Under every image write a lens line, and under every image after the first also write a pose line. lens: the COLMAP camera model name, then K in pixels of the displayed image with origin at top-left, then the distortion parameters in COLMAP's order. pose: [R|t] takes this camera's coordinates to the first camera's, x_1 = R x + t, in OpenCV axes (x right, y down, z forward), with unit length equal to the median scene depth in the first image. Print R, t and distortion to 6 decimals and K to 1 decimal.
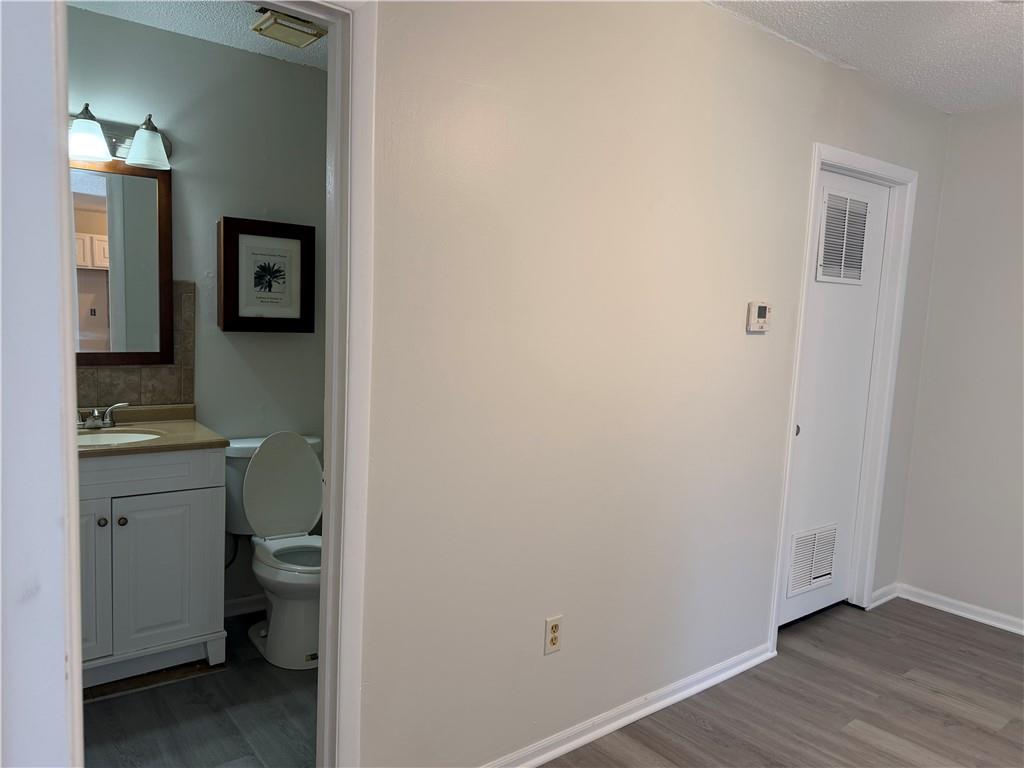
lens RADIAL K [[767.5, 0, 512.0], [0, 767.5, 384.0], [0, 0, 1]] dist [0.002962, 0.003373]
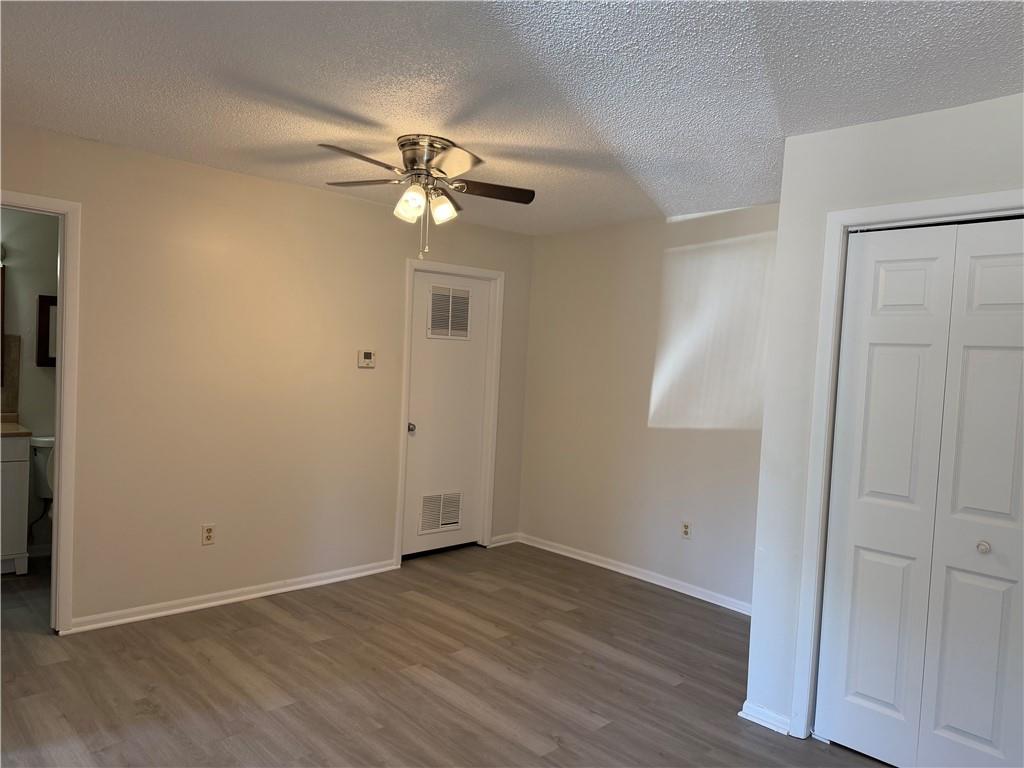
lens RADIAL K [[706.6, 0, 512.0], [0, 706.6, 384.0], [0, 0, 1]] dist [0.004257, -0.001711]
pose [[0.994504, -0.001371, 0.104687, 0.425979], [0.008316, 0.997789, -0.065936, 0.067738], [-0.104365, 0.066444, 0.992317, -0.529405]]
